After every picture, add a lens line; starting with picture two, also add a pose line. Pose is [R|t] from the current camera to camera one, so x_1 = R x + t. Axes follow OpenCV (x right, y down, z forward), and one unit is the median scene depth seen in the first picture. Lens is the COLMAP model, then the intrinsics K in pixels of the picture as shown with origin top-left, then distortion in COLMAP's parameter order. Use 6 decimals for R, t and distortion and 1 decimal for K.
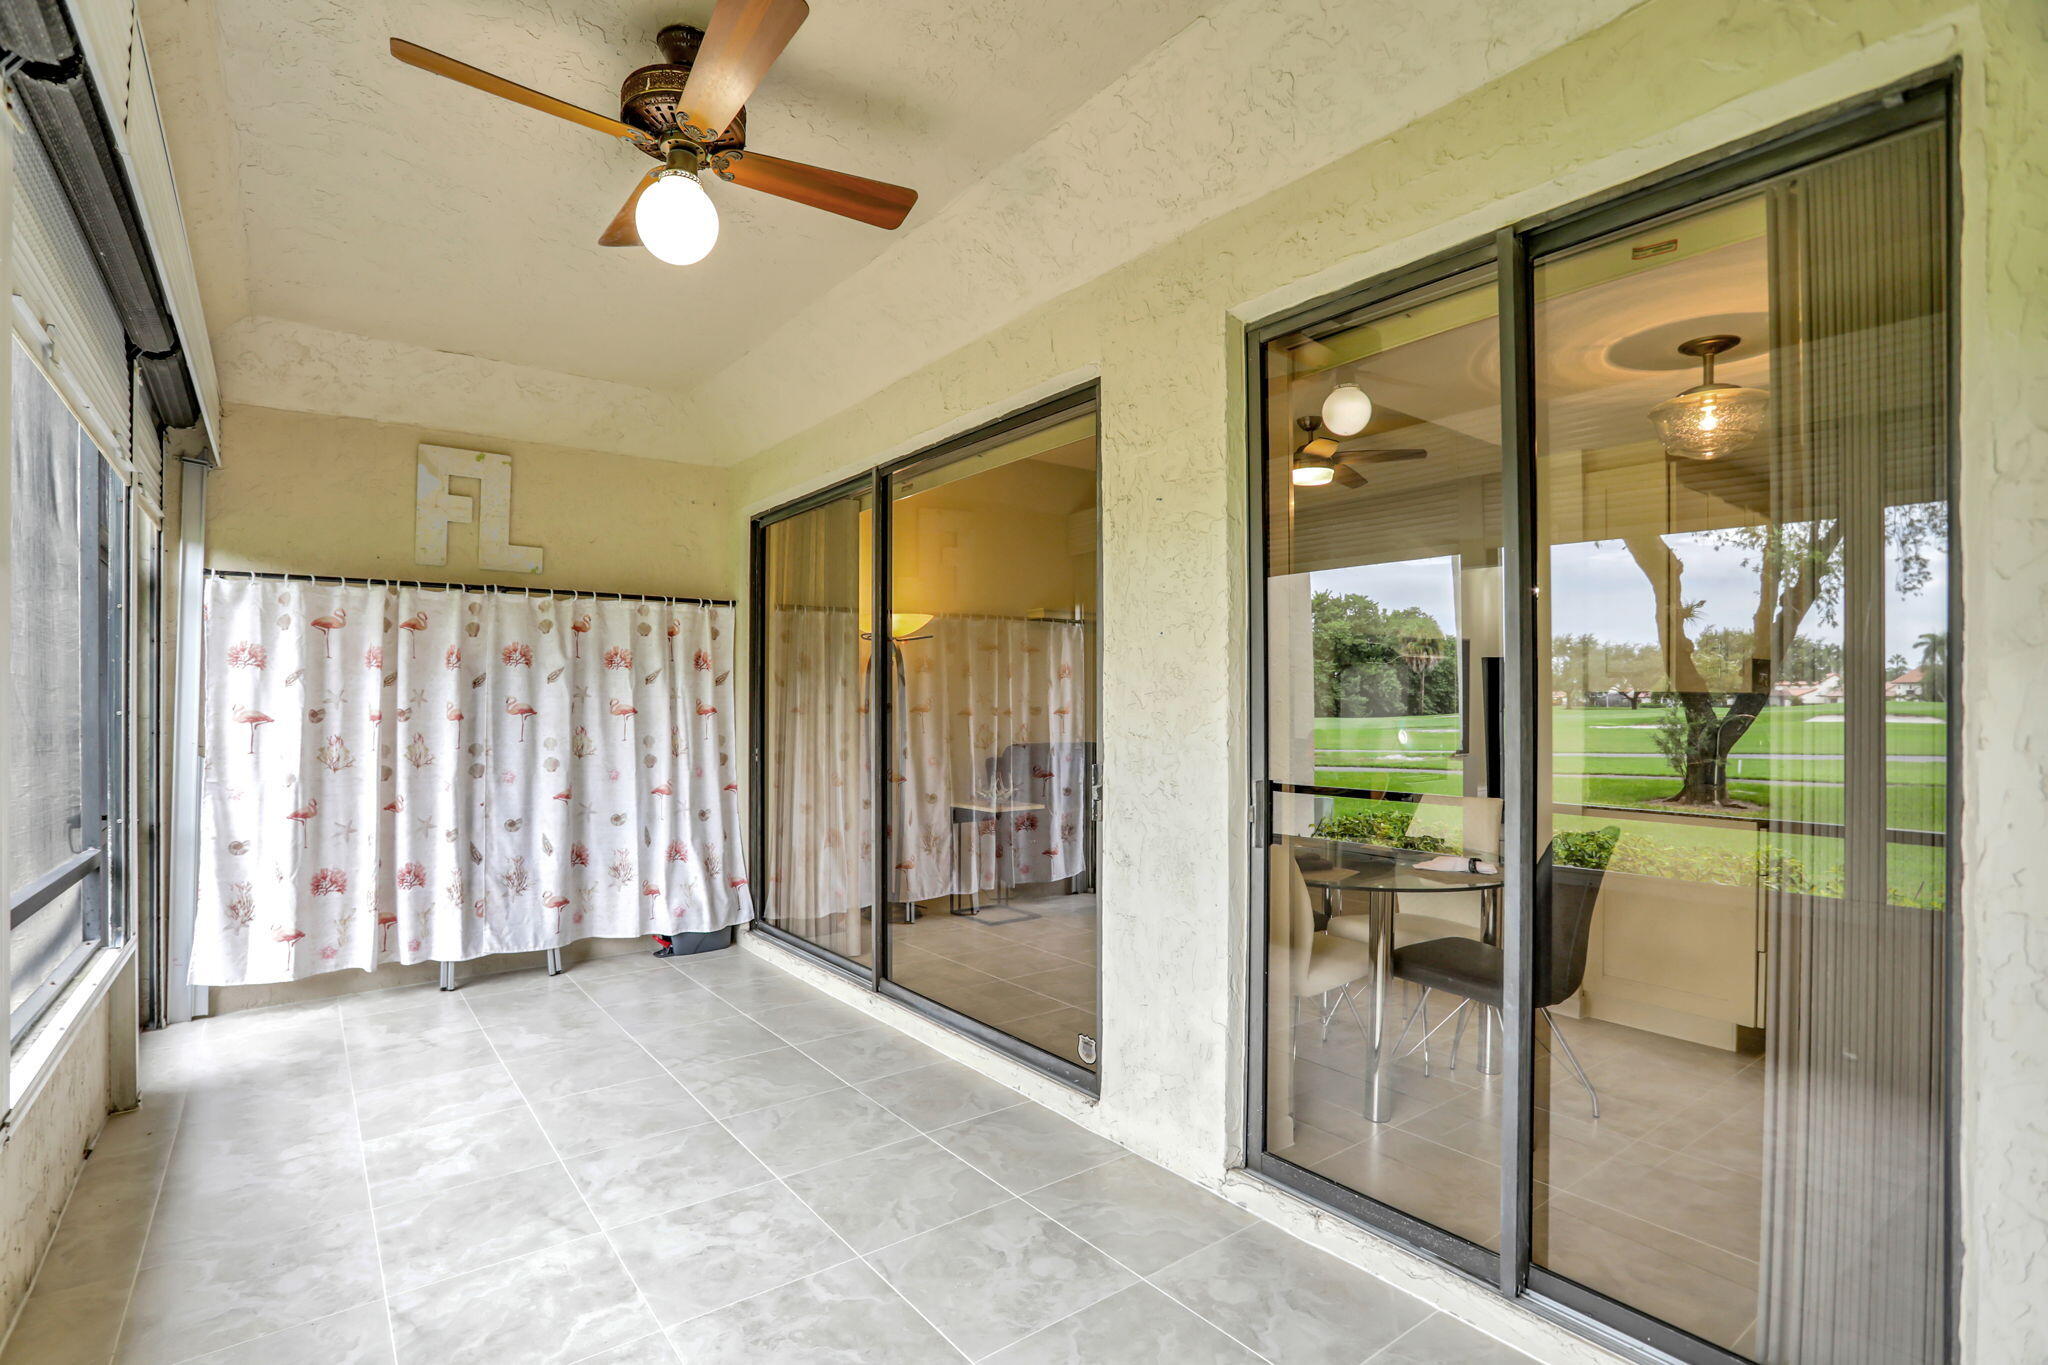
lens RADIAL K [[1009.2, 0, 1006.2], [0, 1009.2, 684.5], [0, 0, 1]] dist [-0.059002, 0.028252]
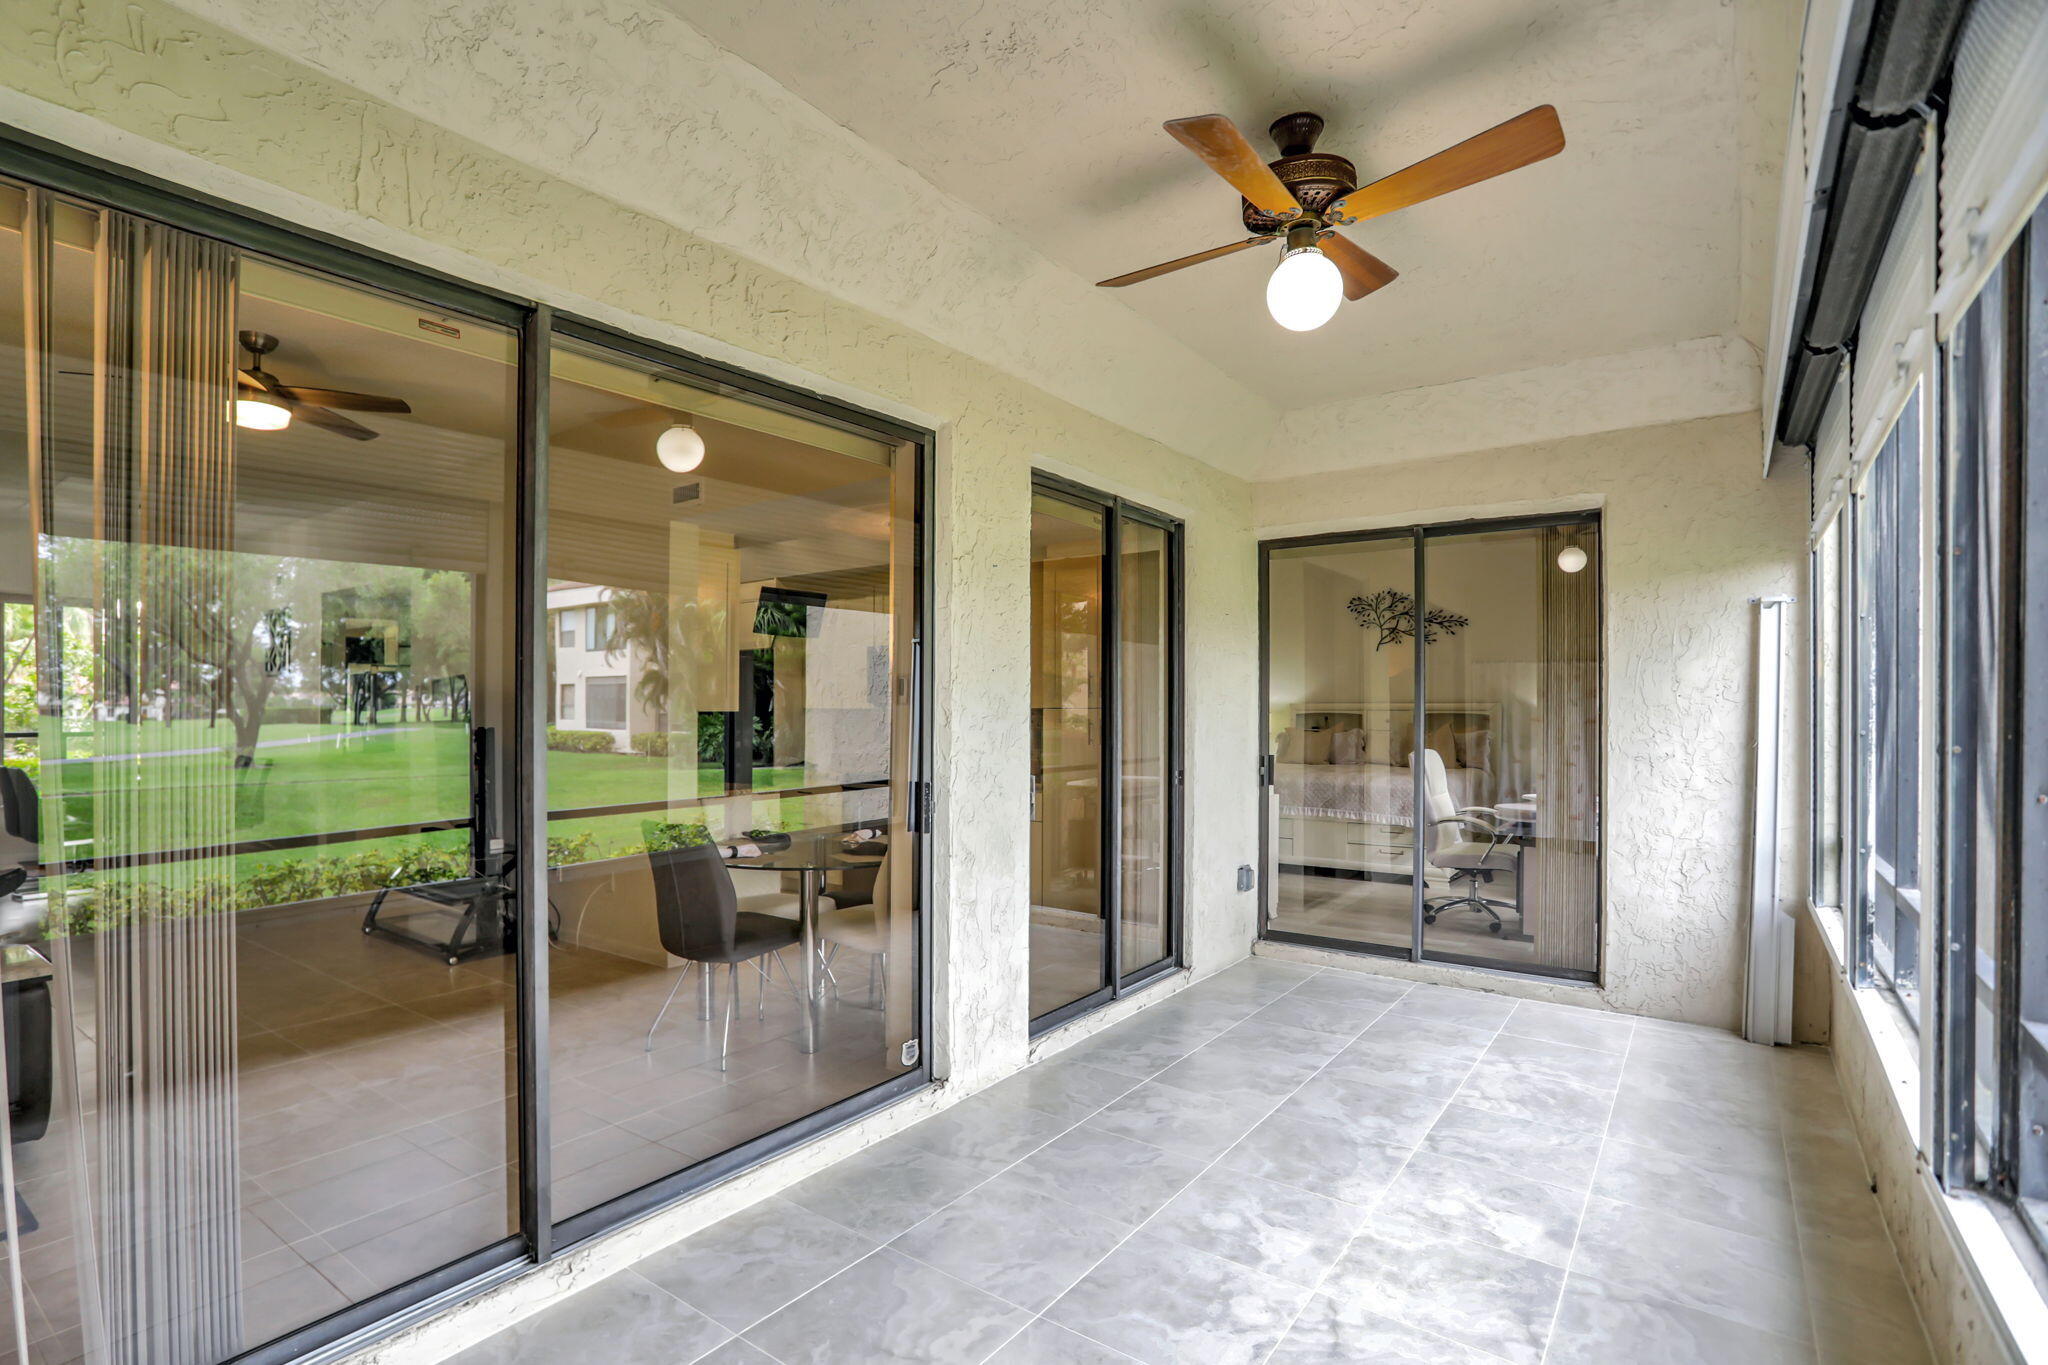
lens RADIAL K [[985.8, 0, 975.3], [0, 985.8, 712.0], [0, 0, 1]] dist [-0.062529, 0.025718]
pose [[-0.282800, 0.000442, 0.959179, -1.146800], [-0.011105, 0.999931, -0.003735, 0.007875], [-0.959115, -0.011708, -0.282776, 1.511302]]
